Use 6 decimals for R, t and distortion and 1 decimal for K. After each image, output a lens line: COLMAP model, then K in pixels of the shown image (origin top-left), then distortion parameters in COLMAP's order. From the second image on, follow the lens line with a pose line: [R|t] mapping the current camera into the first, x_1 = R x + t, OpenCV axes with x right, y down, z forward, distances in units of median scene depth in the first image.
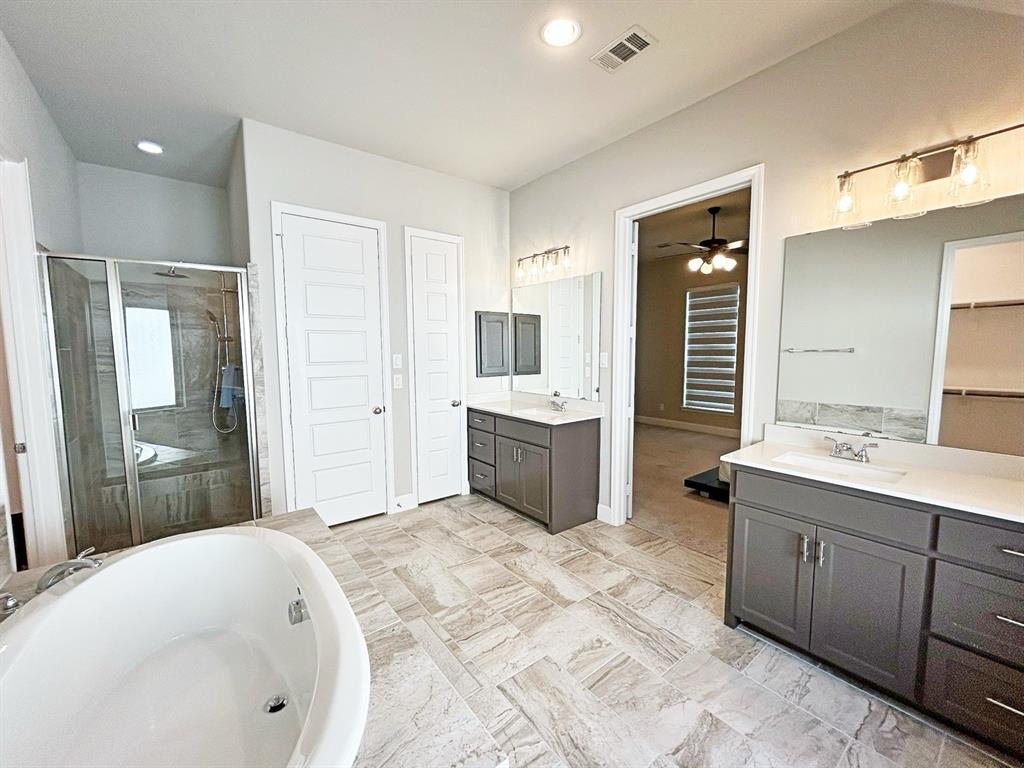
lens RADIAL K [[410.7, 0, 511.6], [0, 410.7, 384.9], [0, 0, 1]] dist [-0.001353, 0.000934]
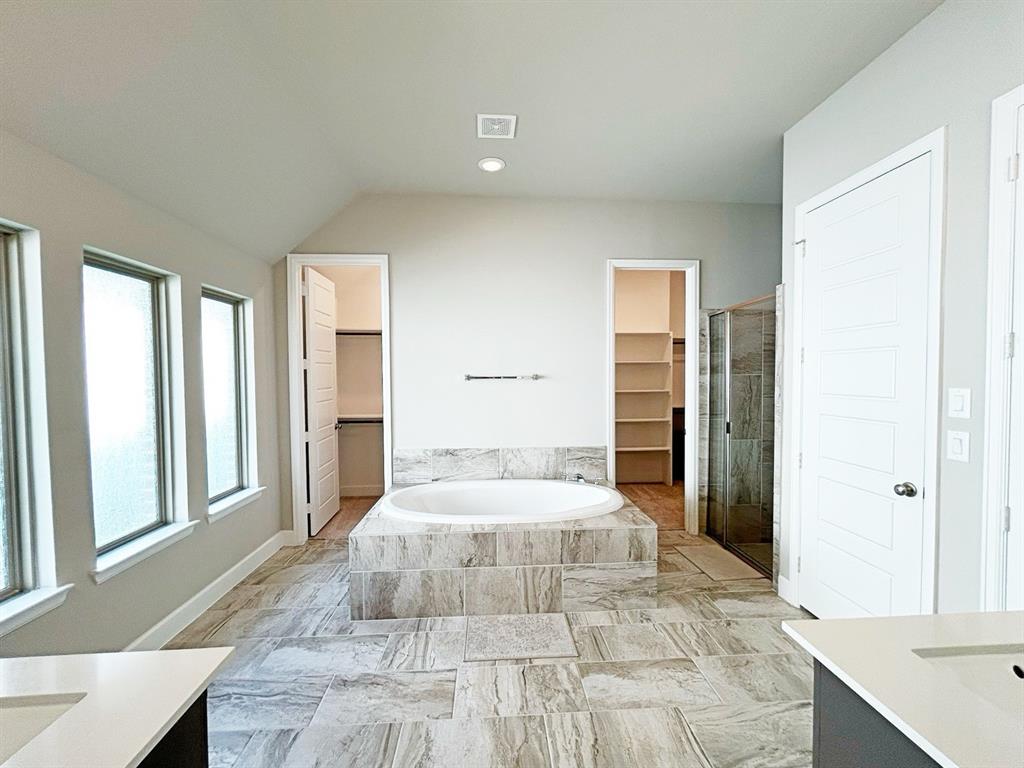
lens RADIAL K [[410.7, 0, 511.6], [0, 410.7, 384.9], [0, 0, 1]] dist [-0.001353, 0.000934]
pose [[-0.569001, 0.025981, -0.821926, 0.735336], [-0.064558, 0.995005, 0.076143, -0.148418], [0.819799, 0.096387, -0.564481, 1.547992]]
